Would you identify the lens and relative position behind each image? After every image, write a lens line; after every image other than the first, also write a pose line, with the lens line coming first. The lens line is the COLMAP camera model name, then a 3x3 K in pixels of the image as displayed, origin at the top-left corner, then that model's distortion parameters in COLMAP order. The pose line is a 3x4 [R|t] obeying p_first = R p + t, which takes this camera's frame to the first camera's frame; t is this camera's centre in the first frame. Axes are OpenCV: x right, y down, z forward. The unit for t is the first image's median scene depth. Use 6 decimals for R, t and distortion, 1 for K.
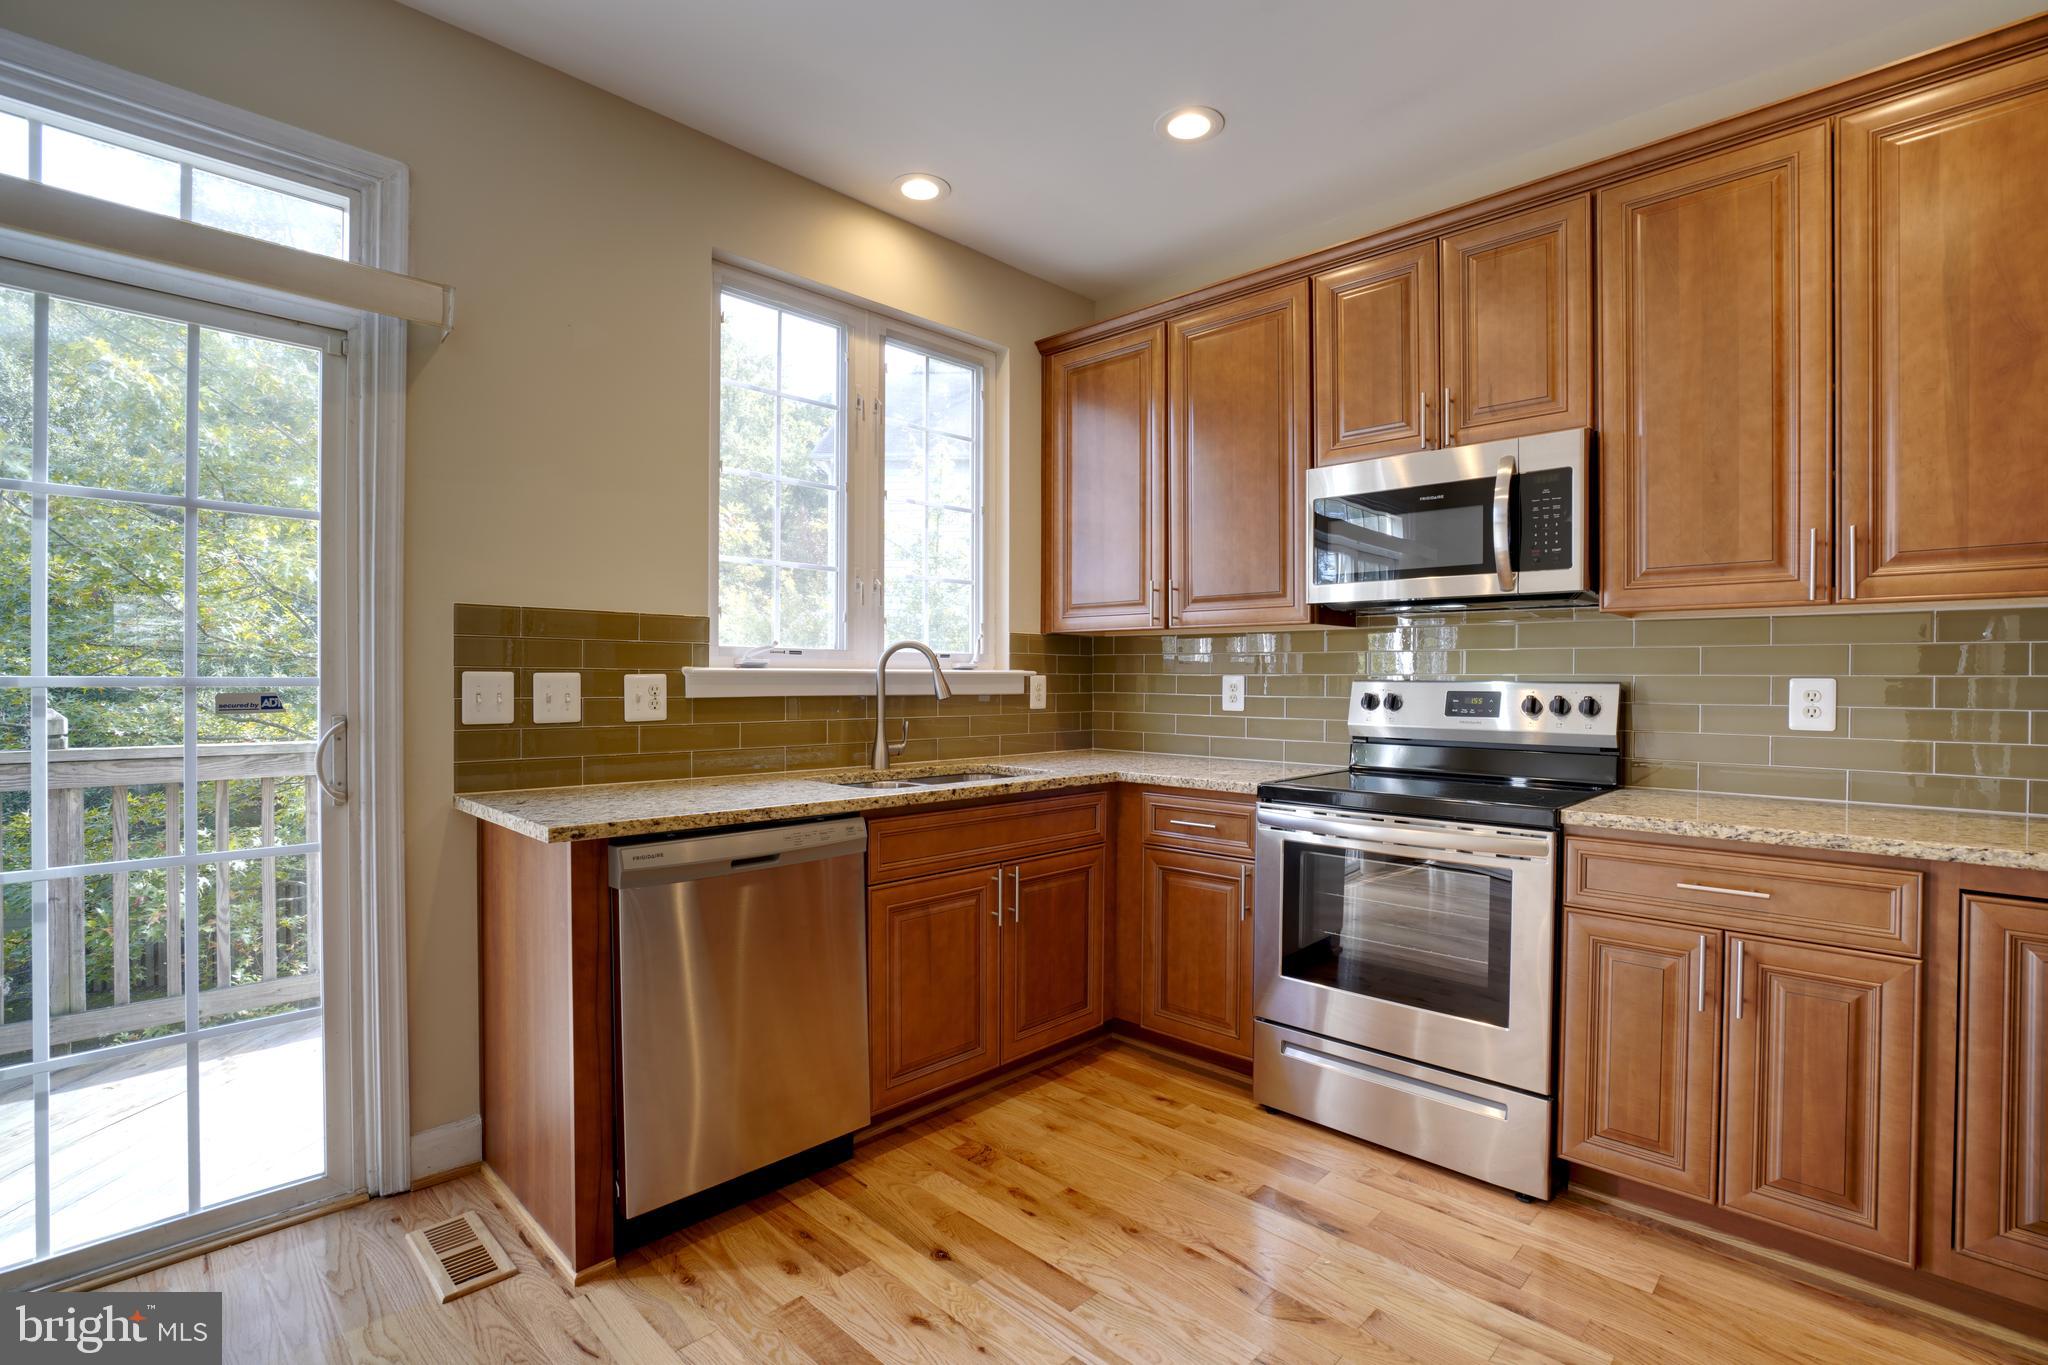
lens RADIAL K [[953.9, 0, 1012.3], [0, 953.9, 681.0], [0, 0, 1]] dist [-0.068918, 0.026855]
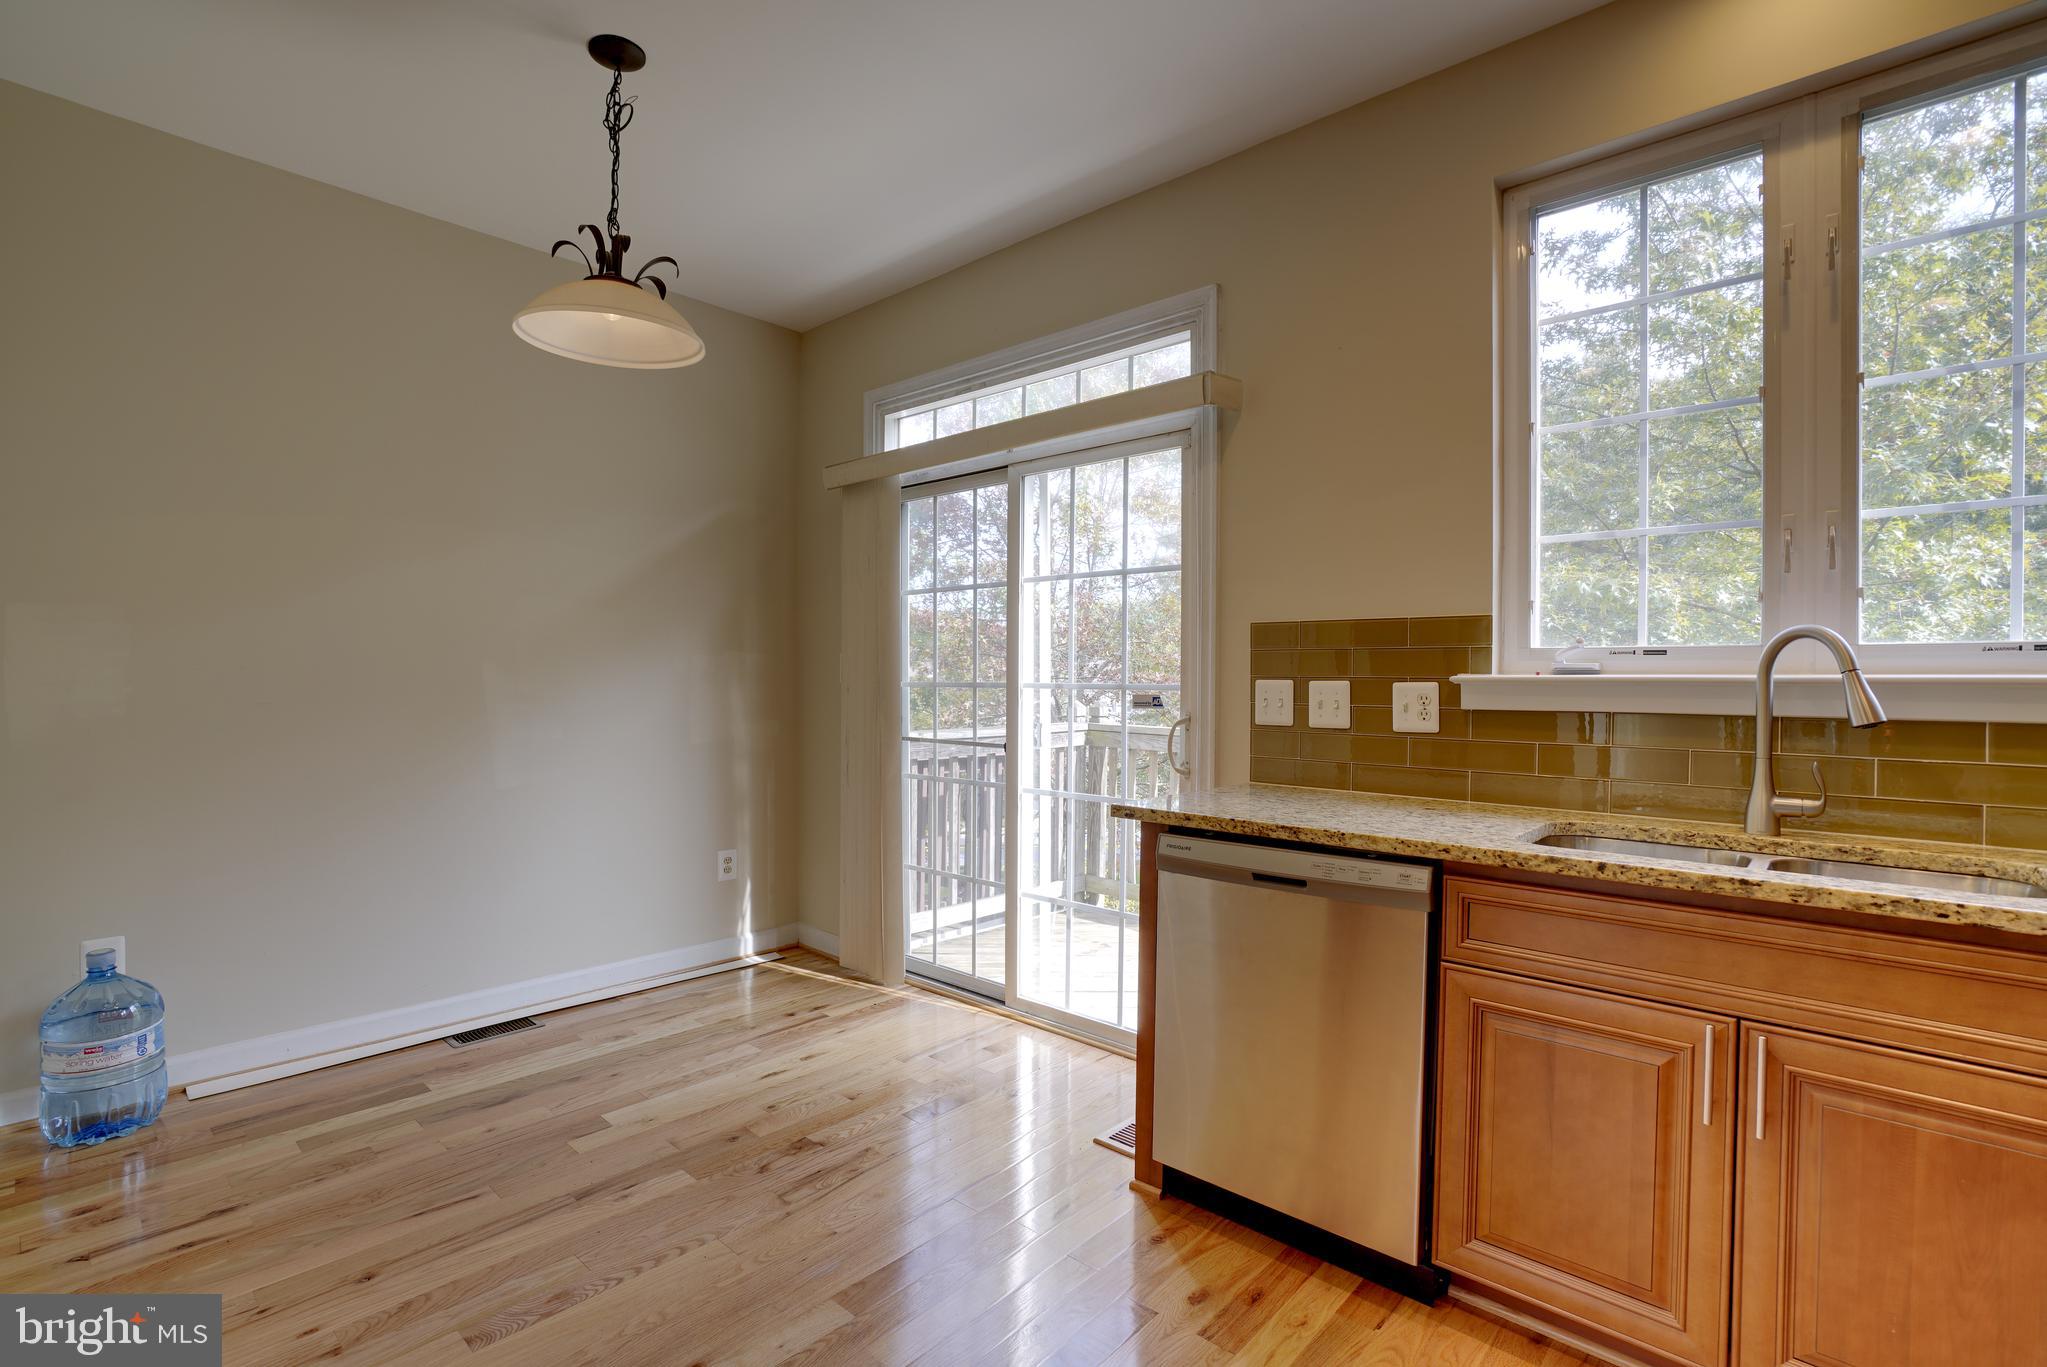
lens RADIAL K [[953.4, 0, 1011.8], [0, 953.4, 682.0], [0, 0, 1]] dist [-0.068918, 0.026855]
pose [[0.021319, -0.003475, -0.999767, 0.601228], [-0.010057, 0.999943, -0.003690, -0.000076], [0.999722, 0.010134, 0.021283, 0.652280]]
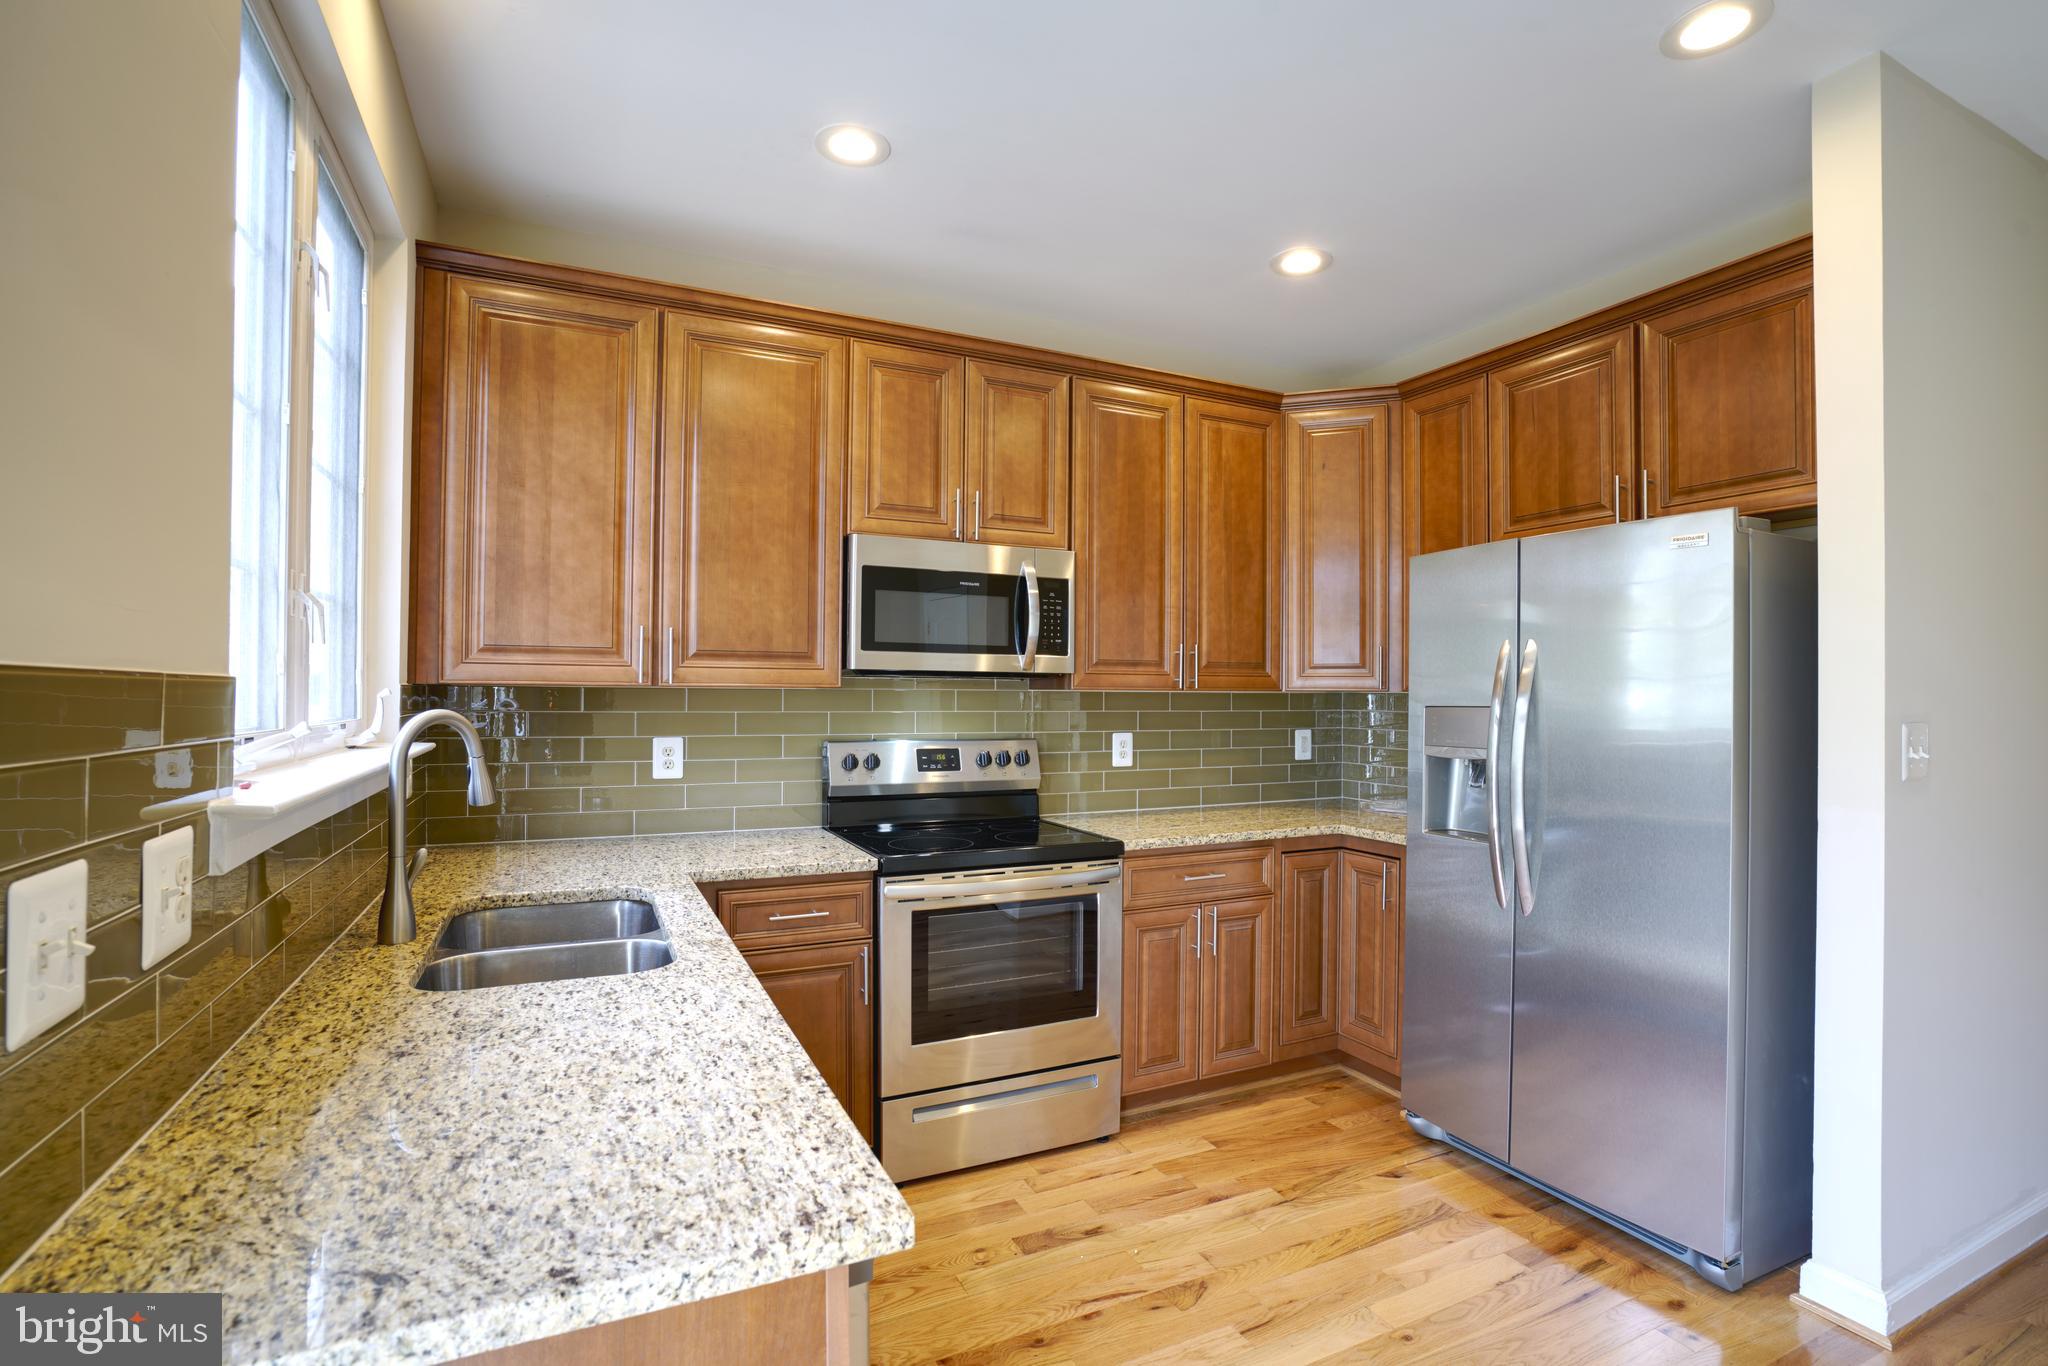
lens RADIAL K [[953.9, 0, 1012.3], [0, 953.9, 681.5], [0, 0, 1]] dist [-0.068918, 0.026855]
pose [[0.332344, 0.009787, 0.943107, -0.698626], [-0.002064, 0.999951, -0.009649, -0.072293], [-0.943156, 0.001260, 0.332348, 0.627474]]
